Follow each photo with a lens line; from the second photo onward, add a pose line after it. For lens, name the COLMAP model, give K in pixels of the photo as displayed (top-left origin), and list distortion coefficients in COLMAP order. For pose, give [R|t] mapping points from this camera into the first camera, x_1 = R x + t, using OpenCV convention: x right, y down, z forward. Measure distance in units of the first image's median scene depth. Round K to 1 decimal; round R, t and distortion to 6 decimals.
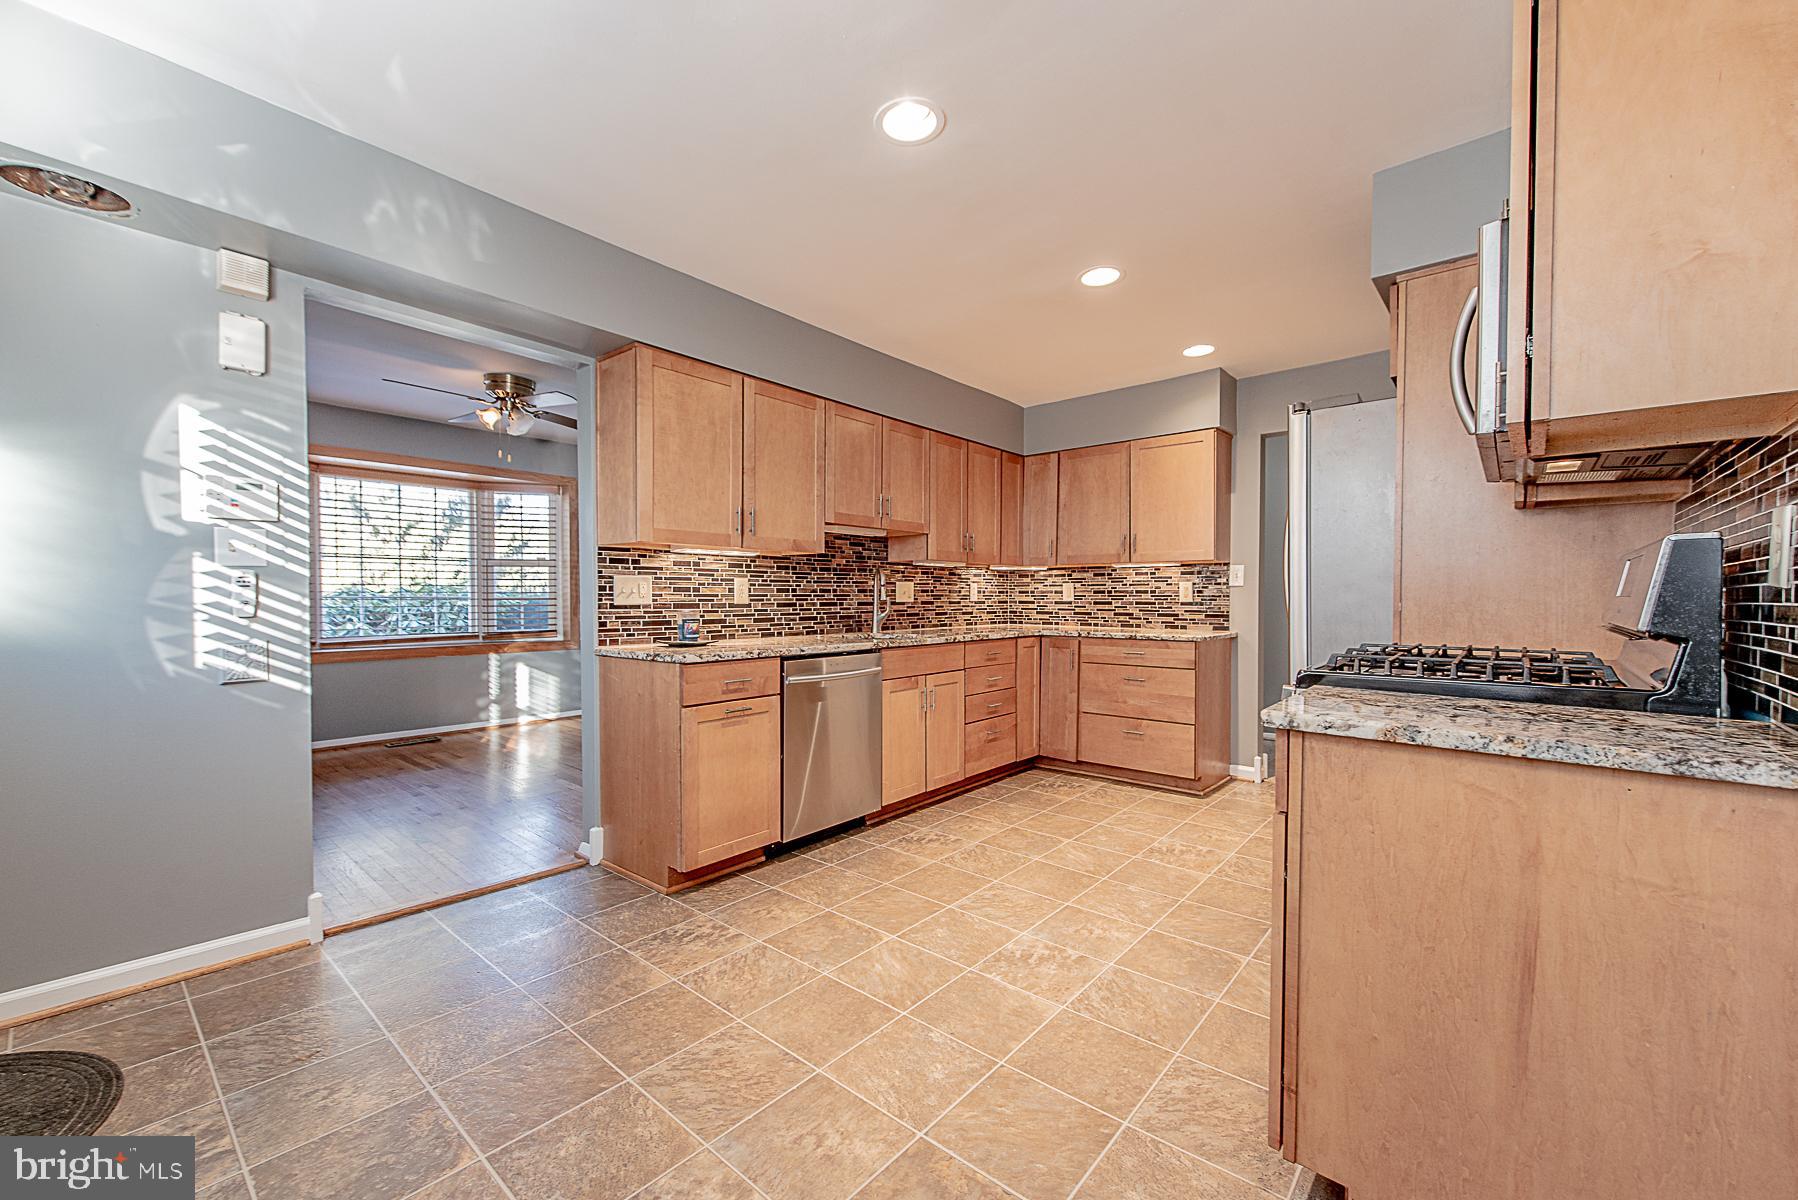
lens RADIAL K [[711.1, 0, 898.1], [0, 711.1, 604.0], [0, 0, 1]] dist [0.014041, -0.003284]
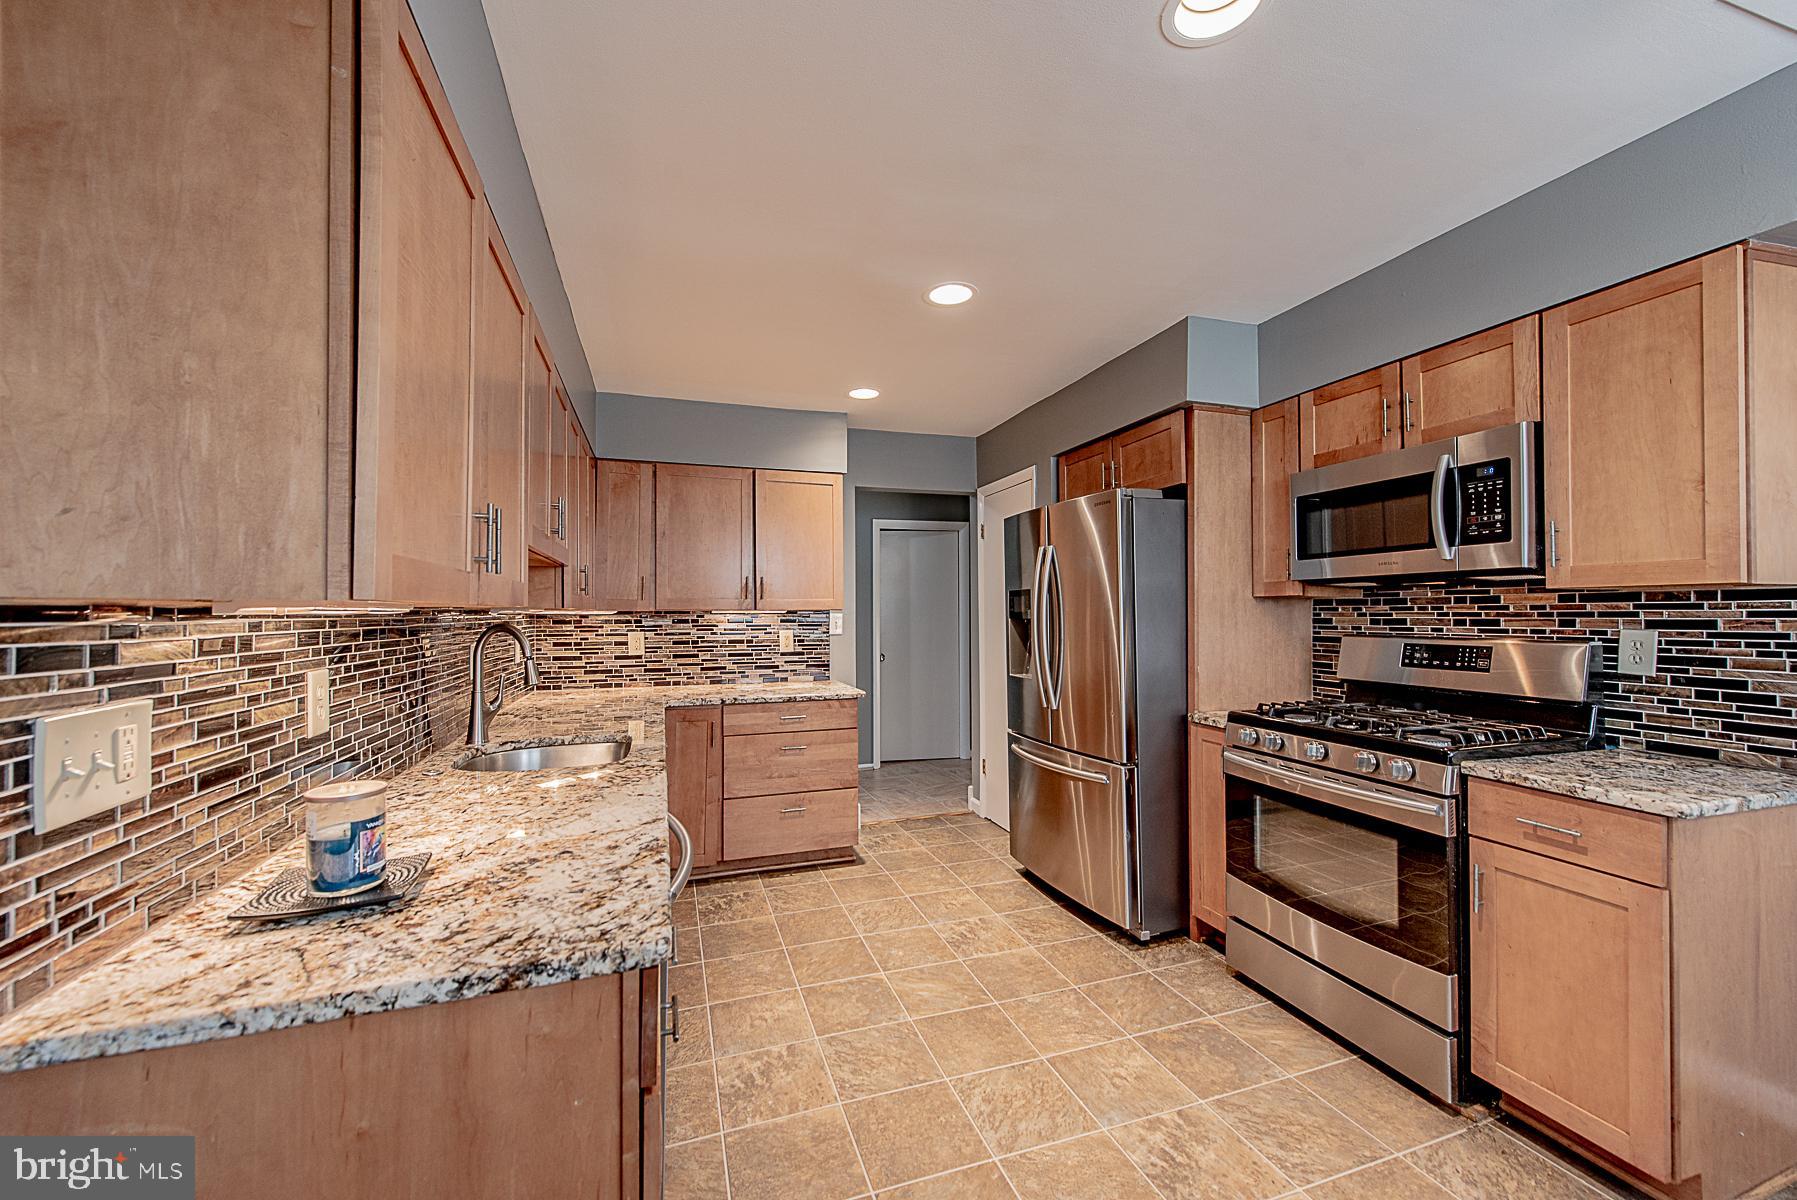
lens RADIAL K [[710.7, 0, 898.3], [0, 710.7, 596.4], [0, 0, 1]] dist [0.014041, -0.003284]
pose [[0.497737, 0.016878, 0.867164, -0.469777], [0.016835, 0.999434, -0.029116, -0.070339], [-0.867165, 0.029090, 0.497171, 0.608898]]
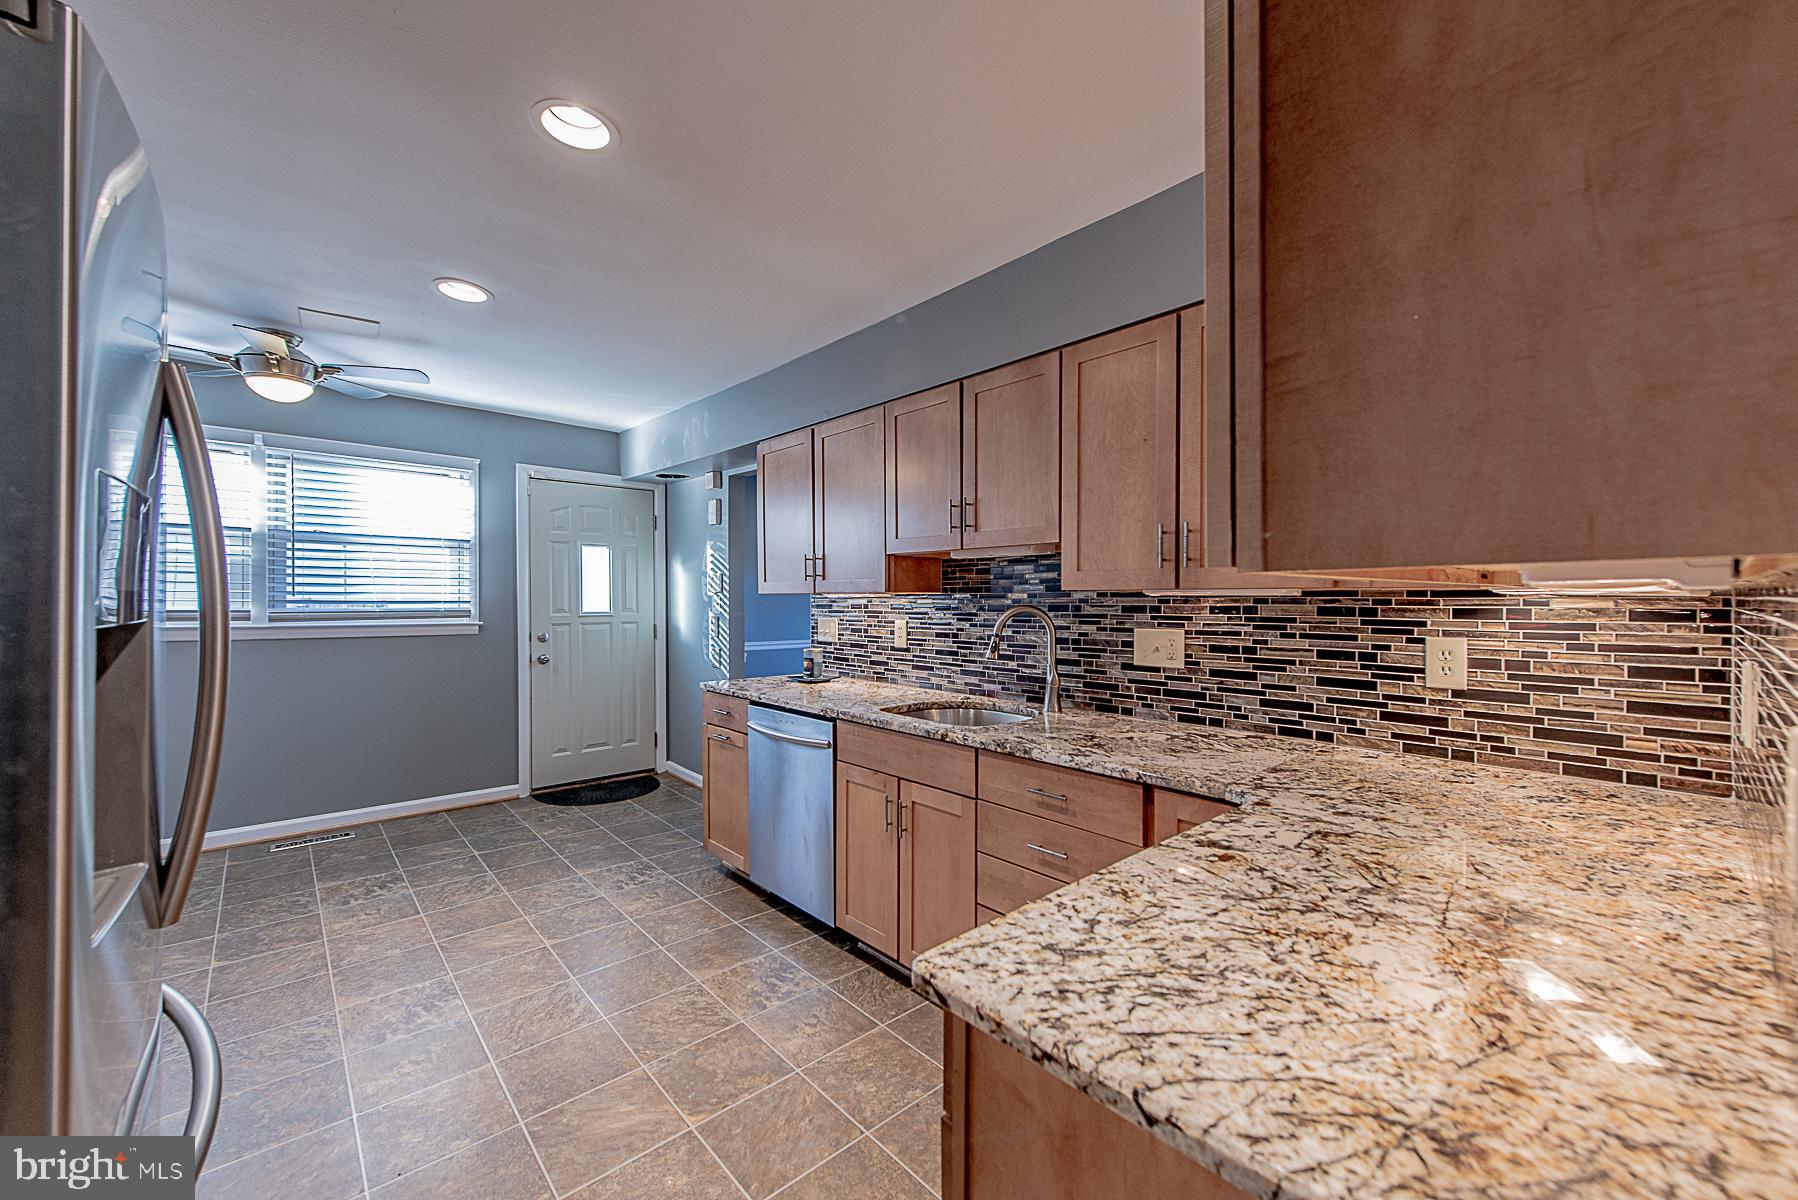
lens RADIAL K [[711.1, 0, 918.4], [0, 711.1, 589.5], [0, 0, 1]] dist [0.014041, -0.003284]
pose [[-0.121348, -0.004420, -0.992600, 0.824310], [-0.004748, 0.999981, -0.003872, -0.085326], [0.992599, 0.004243, -0.121367, 1.326425]]
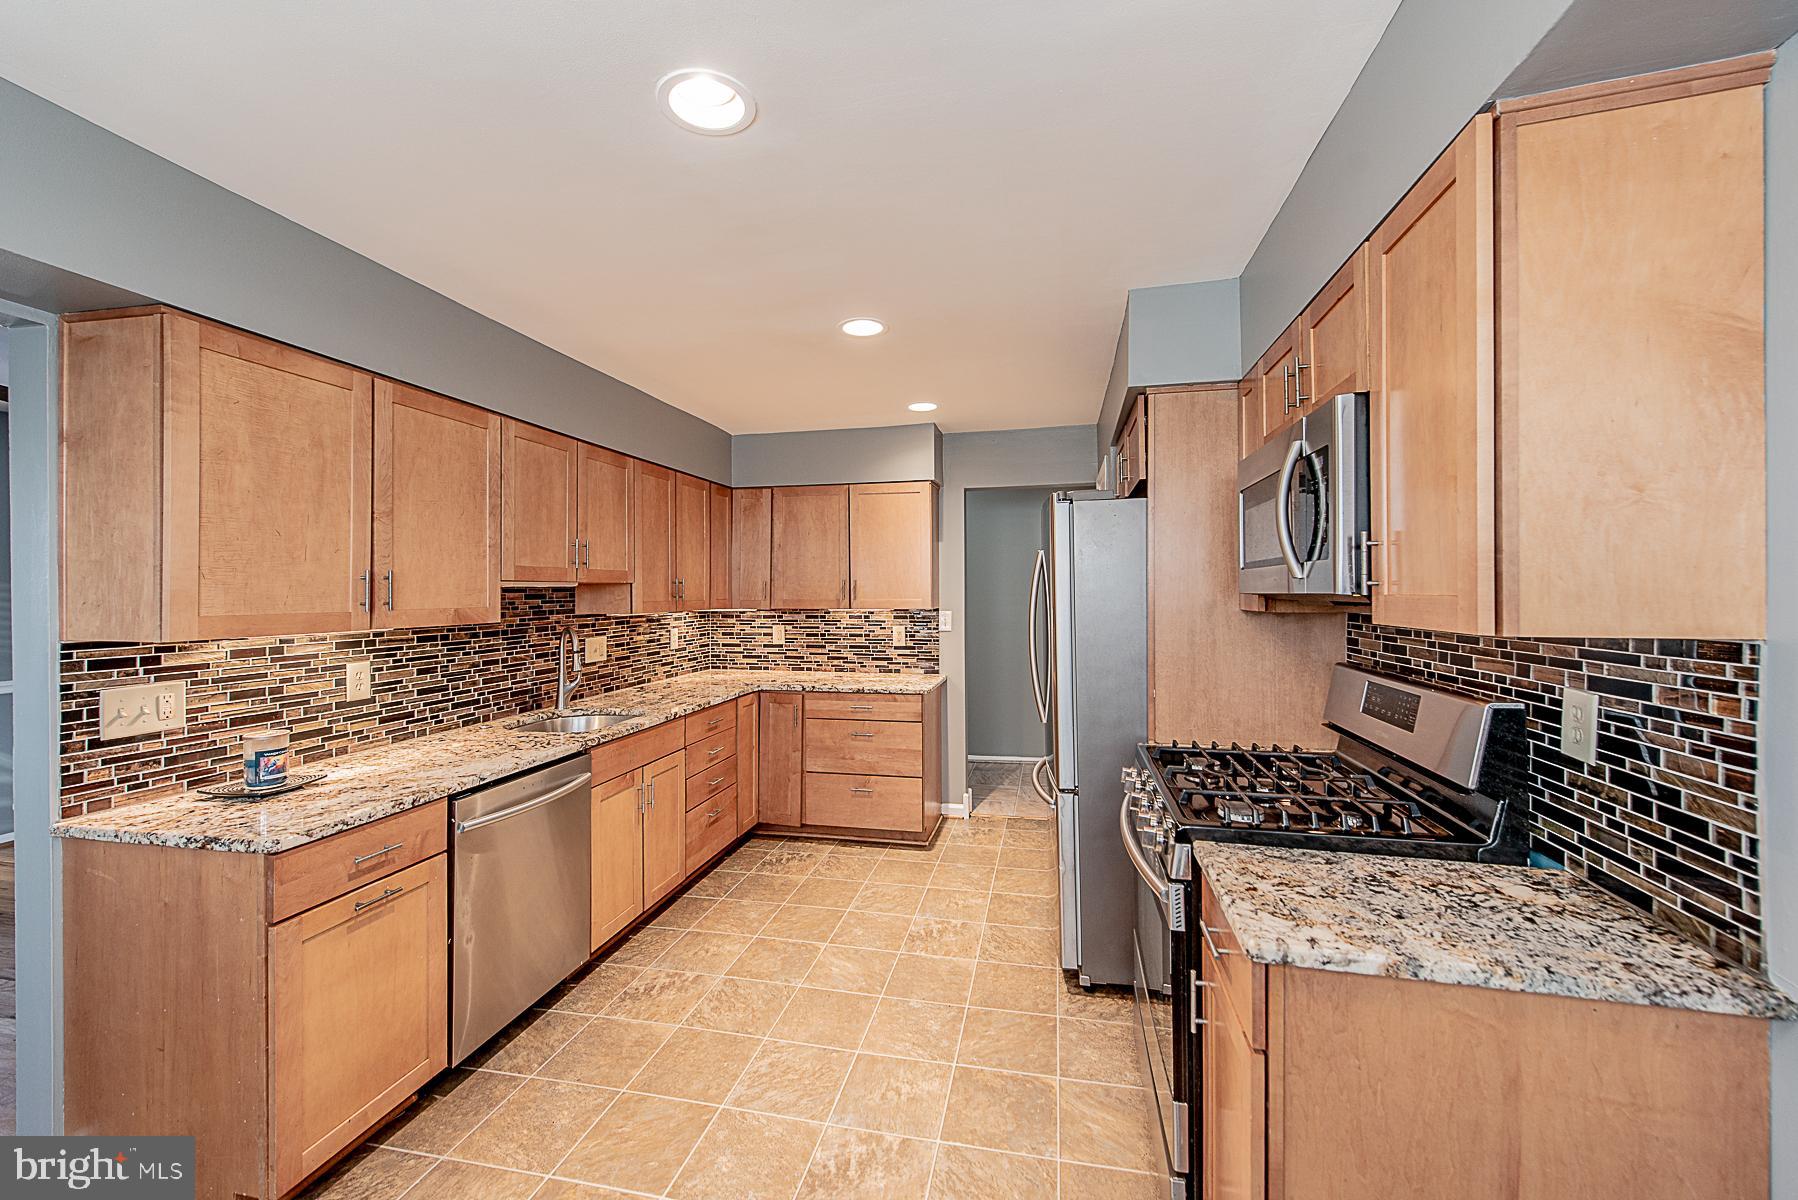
lens RADIAL K [[711.1, 0, 902.8], [0, 711.1, 588.7], [0, 0, 1]] dist [0.014041, -0.003284]
pose [[0.879893, -0.005522, 0.475139, -0.101983], [0.013616, 0.999815, -0.013596, -0.105378], [-0.474976, 0.018433, 0.879806, 0.173580]]
